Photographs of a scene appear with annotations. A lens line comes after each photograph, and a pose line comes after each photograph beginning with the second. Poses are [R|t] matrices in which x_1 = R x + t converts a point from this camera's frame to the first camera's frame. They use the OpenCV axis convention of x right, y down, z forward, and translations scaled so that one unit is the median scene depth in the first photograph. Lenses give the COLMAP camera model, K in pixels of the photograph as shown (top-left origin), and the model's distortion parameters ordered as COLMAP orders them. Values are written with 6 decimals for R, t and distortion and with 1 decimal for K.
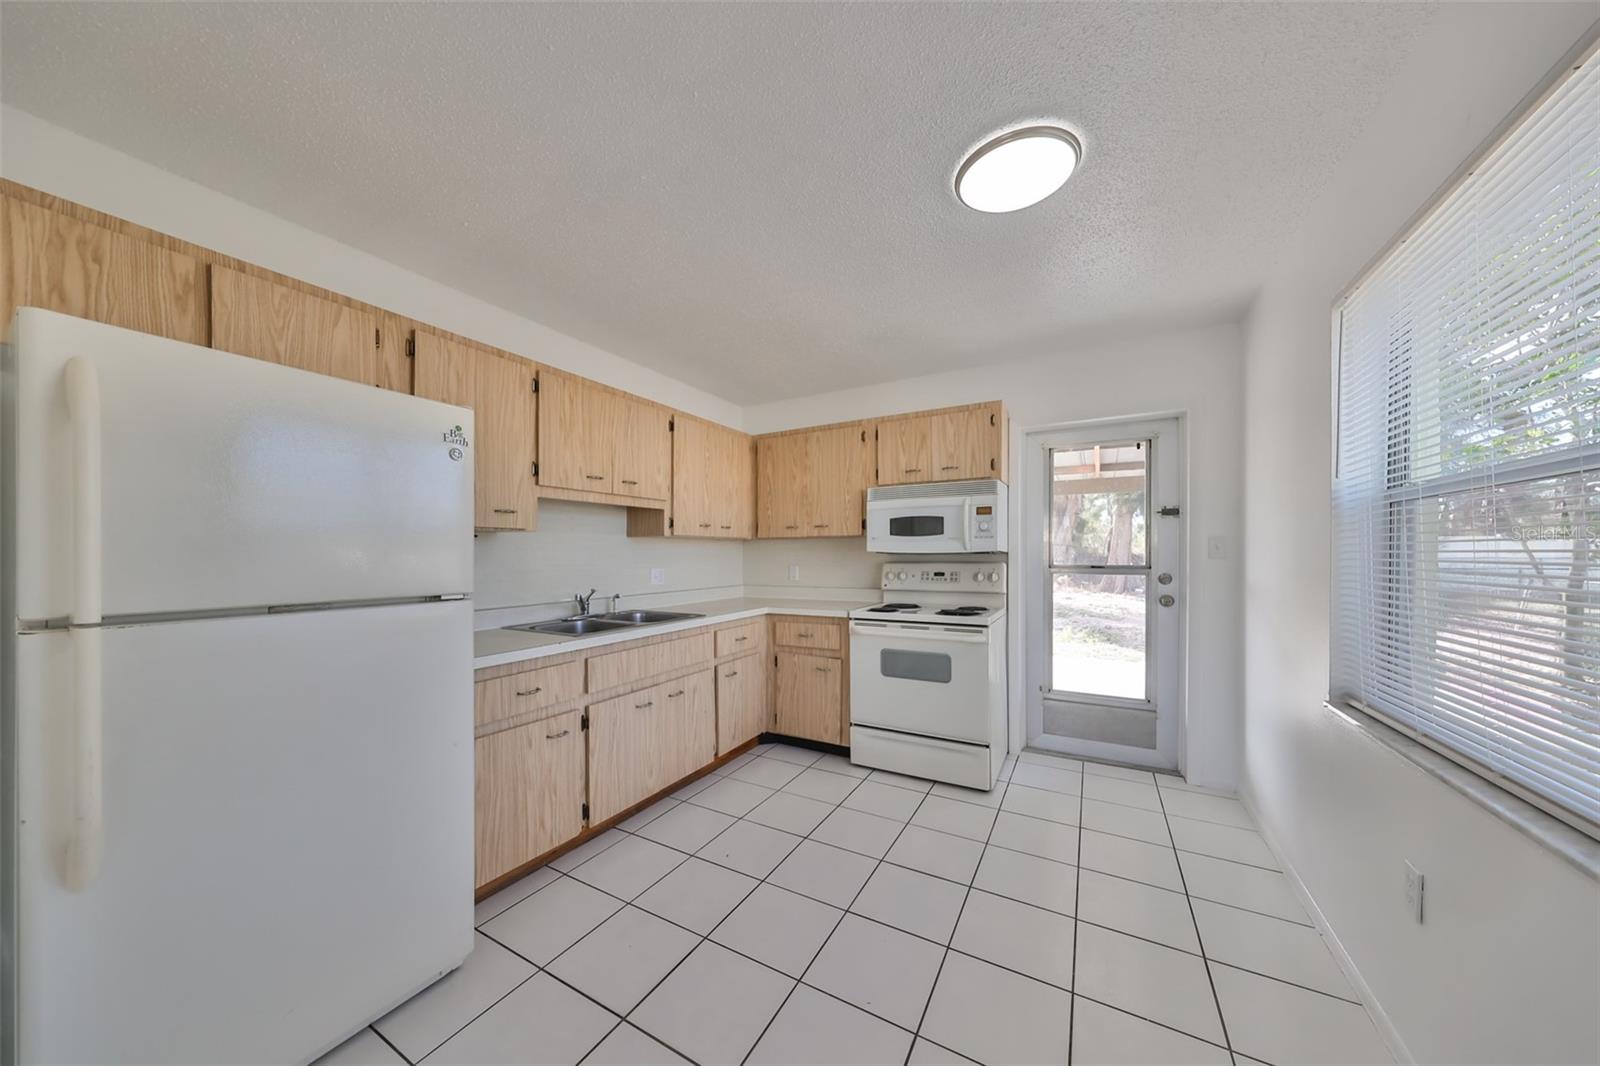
lens RADIAL K [[495.1, 0, 798.4], [0, 495.1, 549.9], [0, 0, 1]] dist [-0.002162, -0.000031]
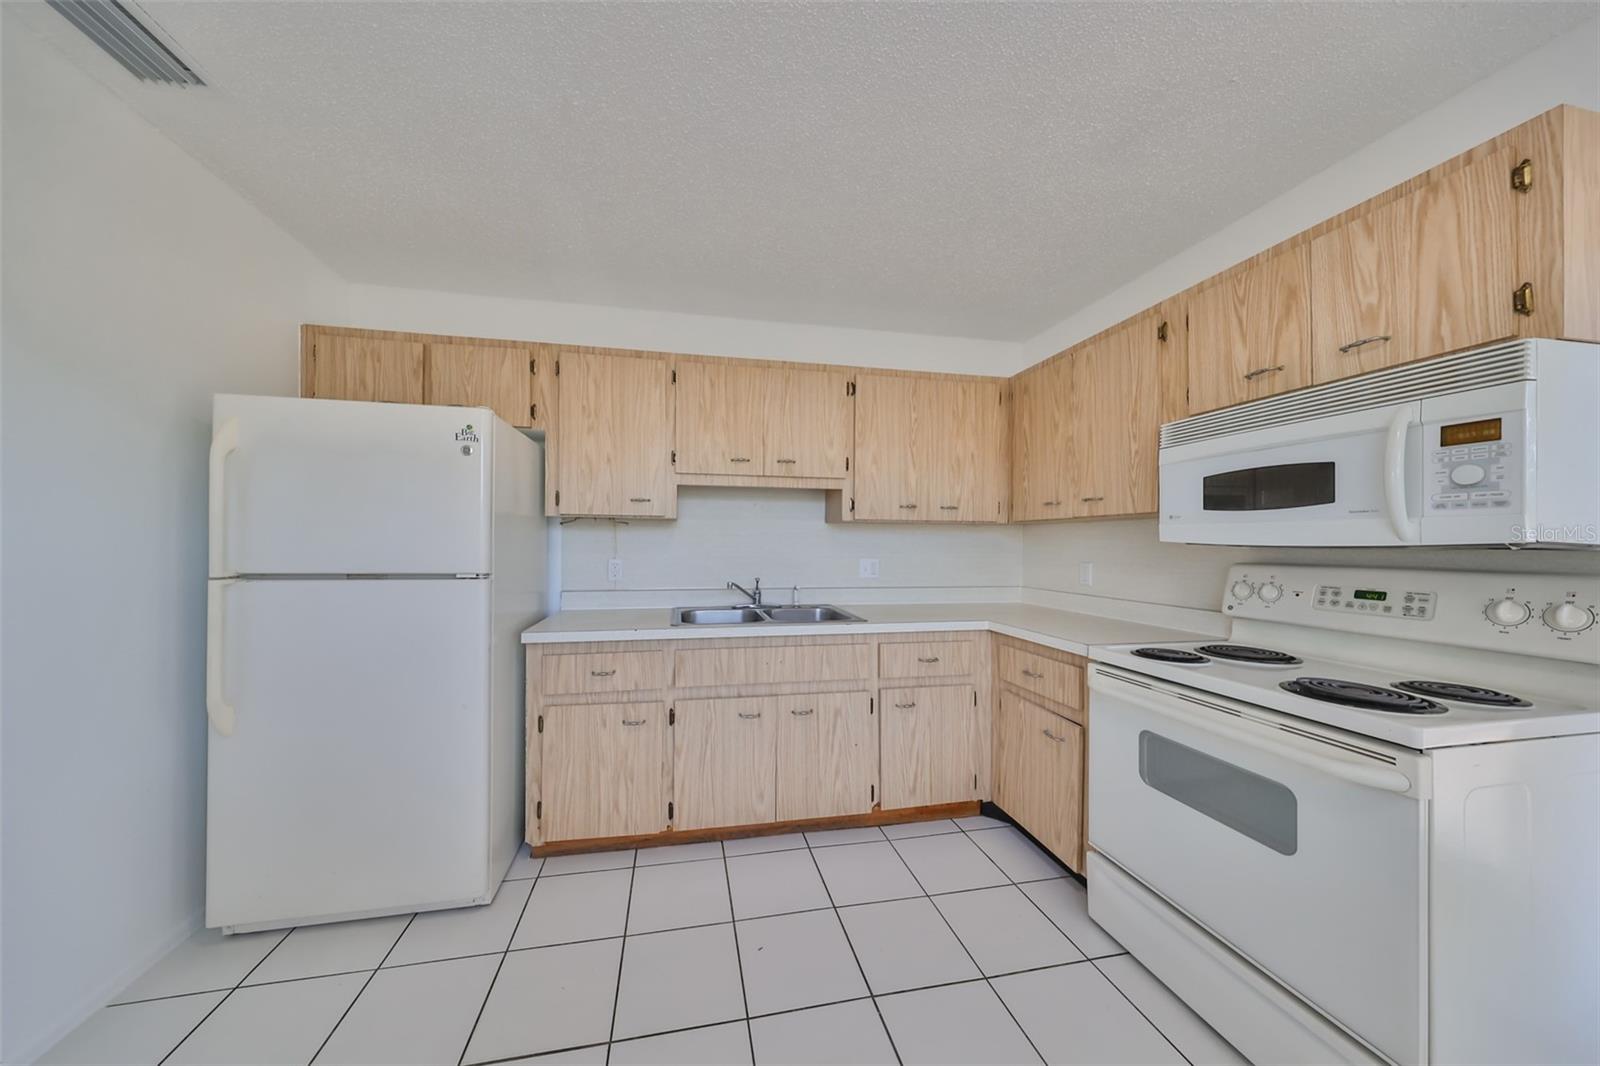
lens RADIAL K [[499.4, 0, 798.5], [0, 499.4, 537.0], [0, 0, 1]] dist [0.000788, -0.002692]
pose [[0.665540, 0.002289, -0.746359, 0.312197], [-0.005590, 0.999983, -0.001917, 0.001630], [0.746341, 0.005448, 0.665541, 0.376041]]
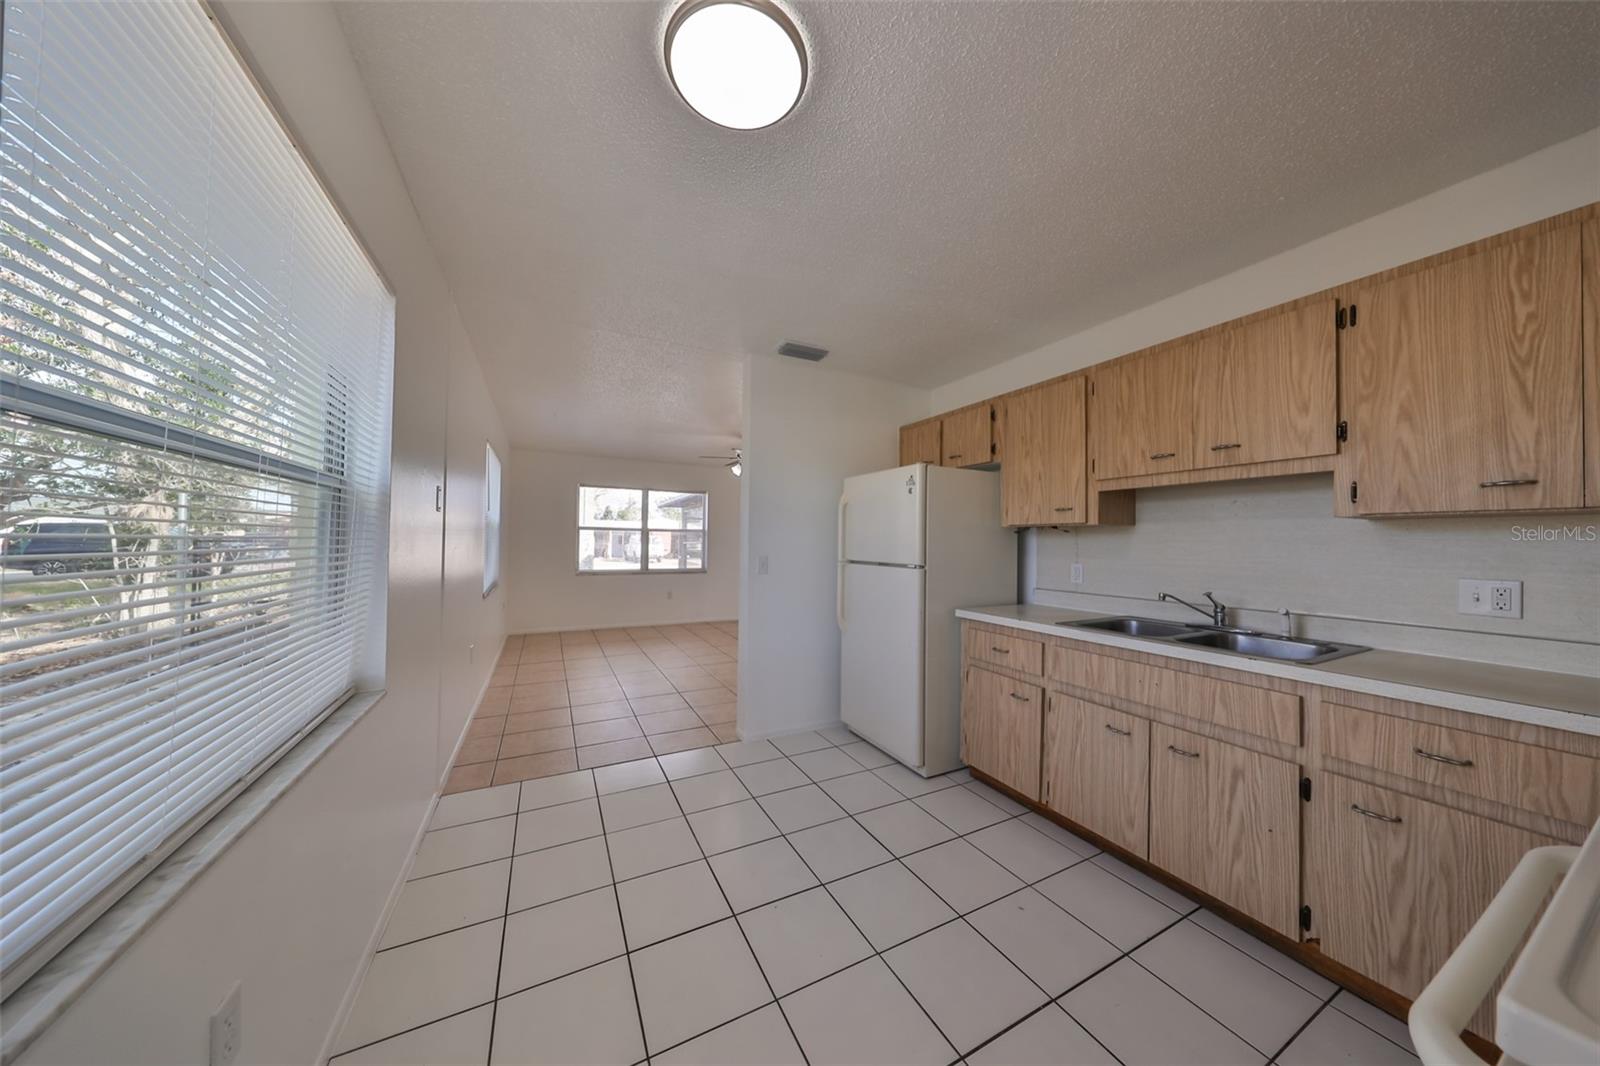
lens RADIAL K [[518.9, 0, 801.4], [0, 518.9, 537.8], [0, 0, 1]] dist [-0.000553, 0.000008]
pose [[-0.551066, -0.014917, -0.834328, 0.552849], [-0.007648, 0.999888, -0.012826, 0.007101], [0.834426, -0.000688, -0.551119, 0.813935]]
